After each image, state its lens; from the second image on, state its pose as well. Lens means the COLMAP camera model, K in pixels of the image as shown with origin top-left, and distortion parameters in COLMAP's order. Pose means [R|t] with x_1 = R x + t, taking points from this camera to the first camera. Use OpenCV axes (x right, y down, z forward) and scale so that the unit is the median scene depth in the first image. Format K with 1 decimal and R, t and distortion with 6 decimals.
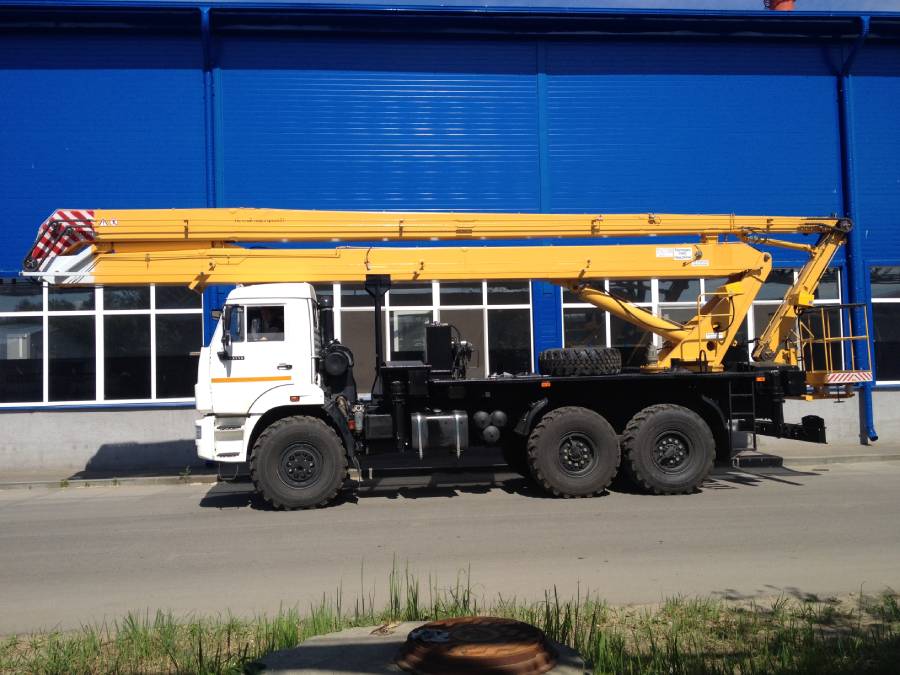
lens RADIAL K [[860.9, 0, 451.1], [0, 860.9, 335.4], [0, 0, 1]] dist [0.073381, 0.000000]
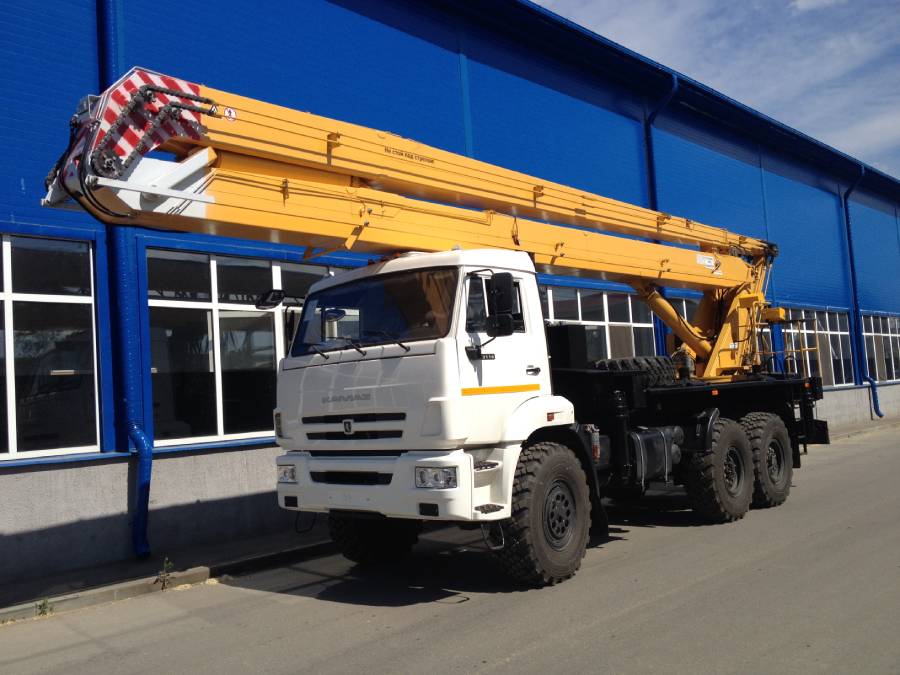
lens RADIAL K [[860.9, 0, 475.3], [0, 860.9, 322.0], [0, 0, 1]] dist [0.073381, 0.000000]
pose [[0.732121, 0.039414, 0.680034, -0.643504], [0.008415, 0.997725, -0.066887, 0.040253], [-0.681123, 0.054692, 0.730123, 0.496405]]
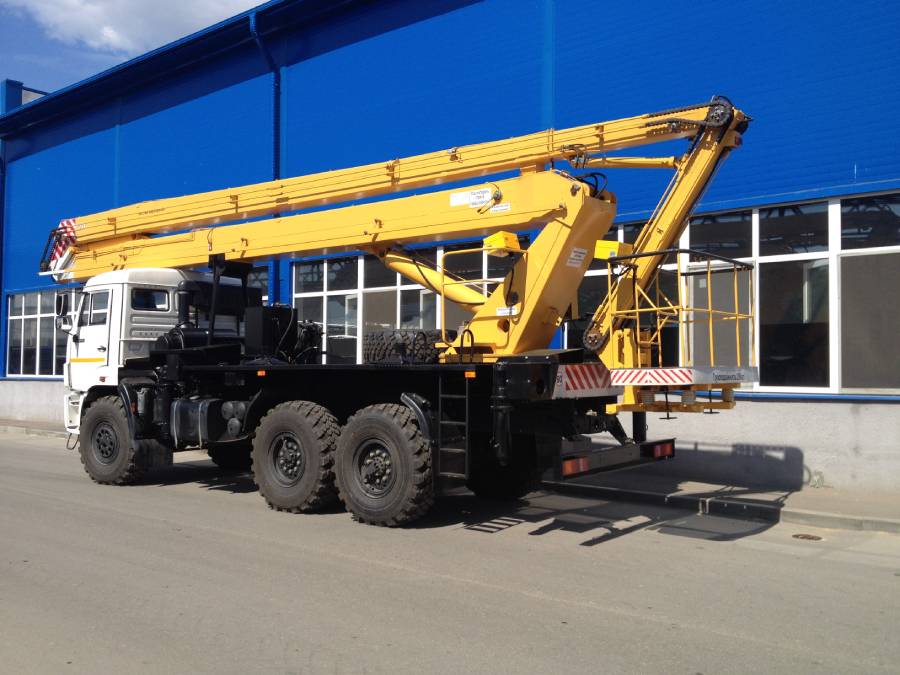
lens RADIAL K [[860.9, 0, 445.3], [0, 860.9, 339.2], [0, 0, 1]] dist [0.073381, 0.000000]
pose [[0.702307, 0.002973, -0.711868, 0.810083], [0.015183, 0.999701, 0.019154, 0.009378], [0.711712, -0.024260, 0.702052, 0.510350]]
